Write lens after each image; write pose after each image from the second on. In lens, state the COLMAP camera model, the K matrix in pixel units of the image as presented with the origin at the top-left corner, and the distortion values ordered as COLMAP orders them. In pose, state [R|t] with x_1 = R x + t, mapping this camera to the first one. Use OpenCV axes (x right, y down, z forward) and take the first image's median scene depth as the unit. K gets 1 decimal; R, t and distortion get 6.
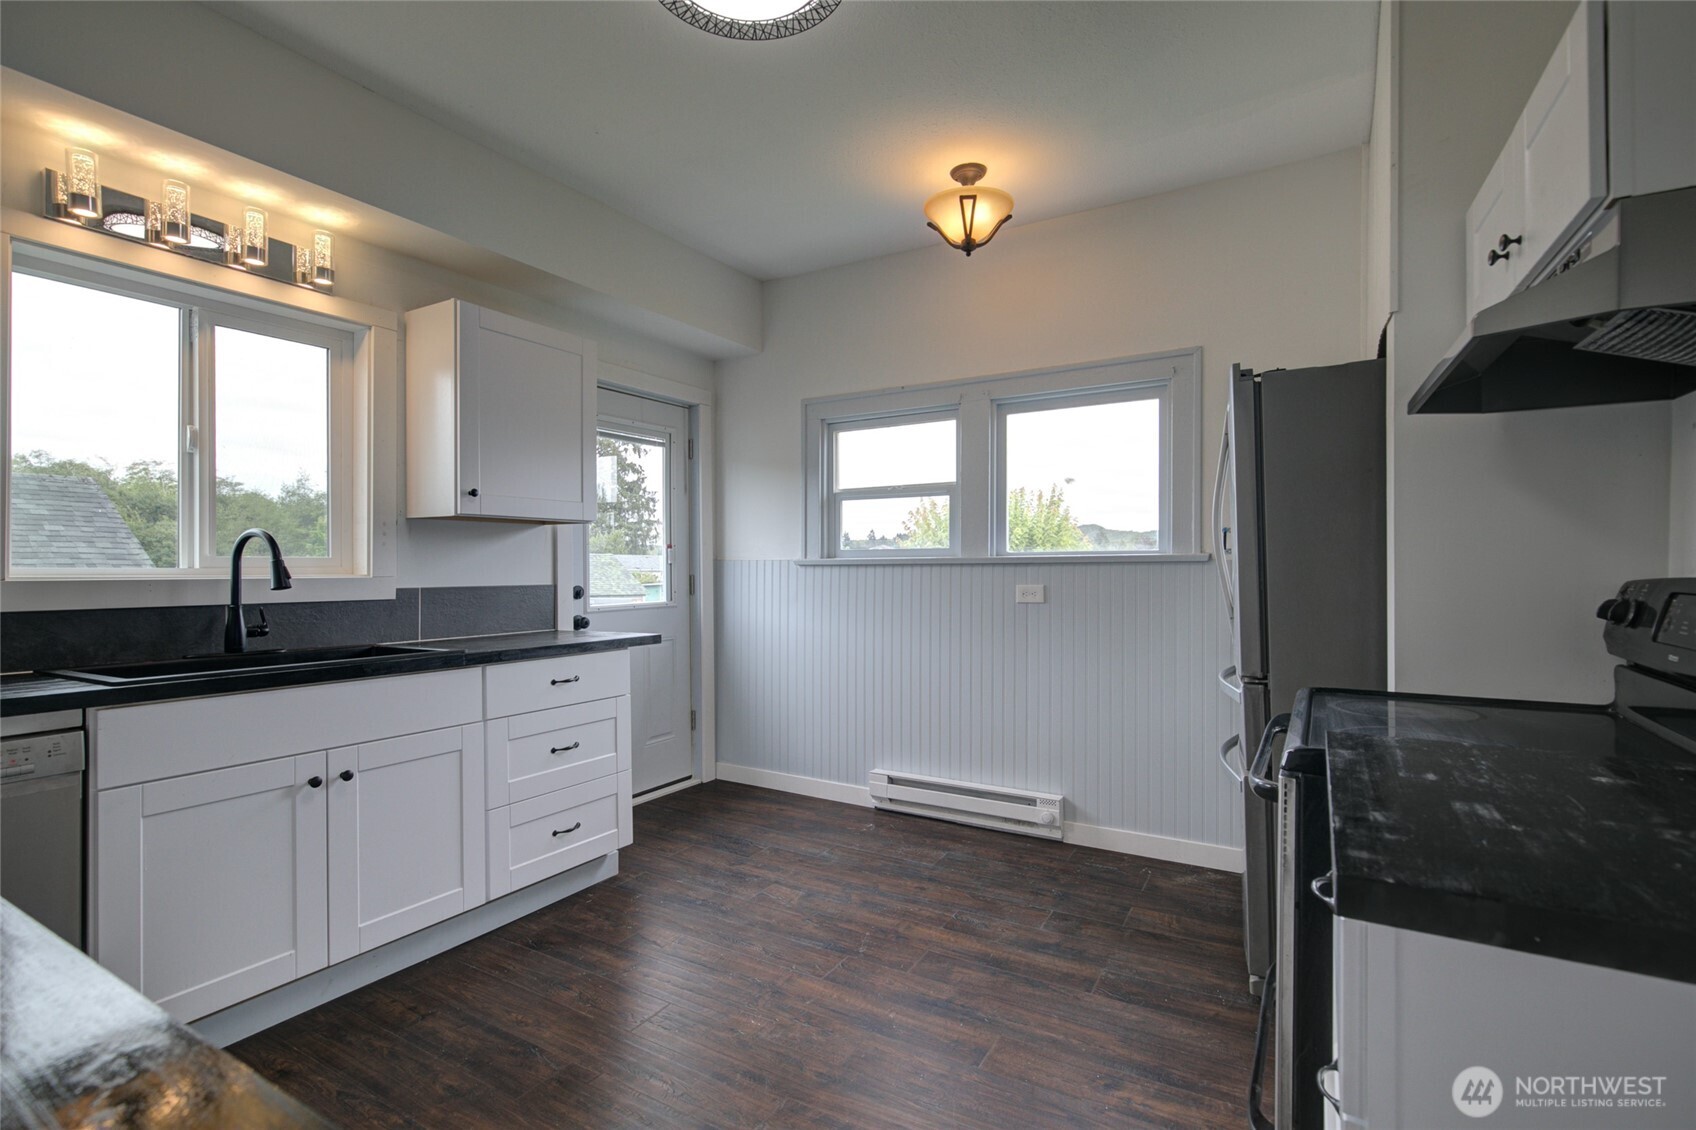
lens RADIAL K [[777.4, 0, 848.0], [0, 777.4, 565.0], [0, 0, 1]] dist [0.000432, -0.000016]
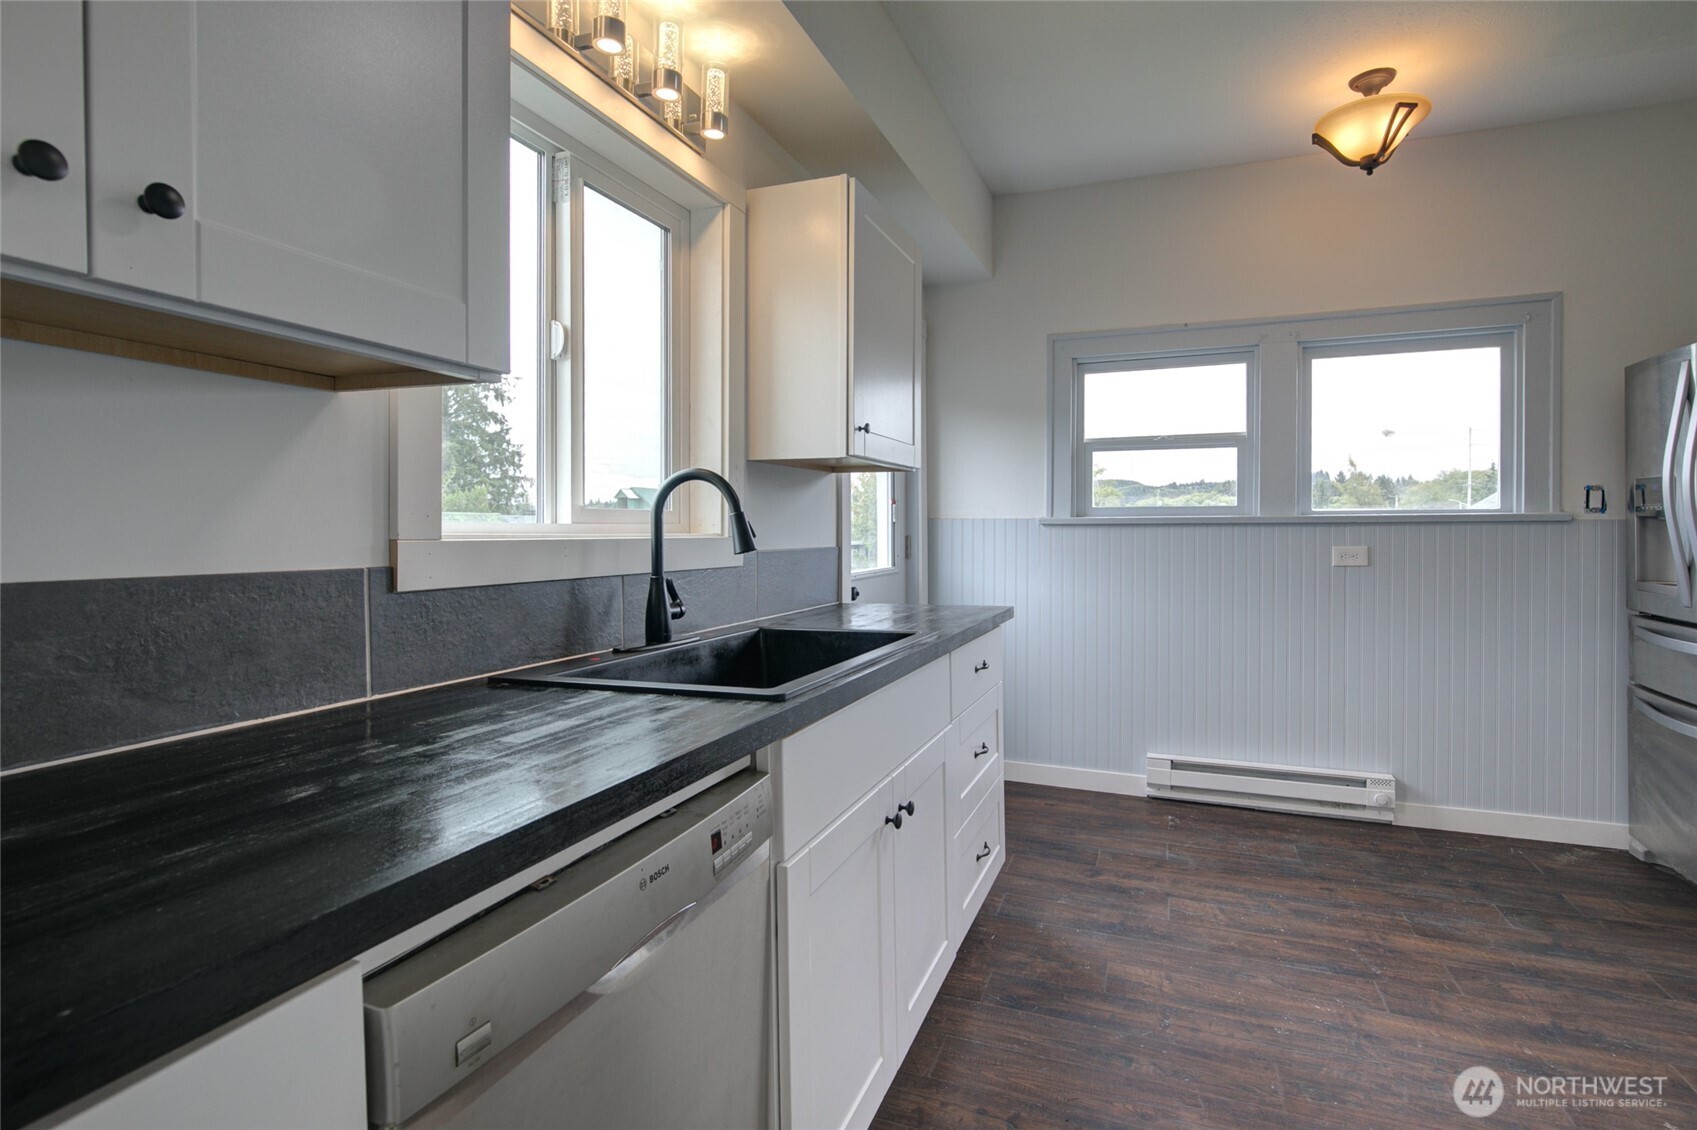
lens RADIAL K [[815.3, 0, 880.5], [0, 815.3, 538.4], [0, 0, 1]] dist [-0.000870, -0.000503]
pose [[0.984993, 0.000438, 0.172592, -0.490816], [-0.002874, 0.999900, 0.013863, 0.004593], [-0.172568, -0.014151, 0.984896, 0.156225]]
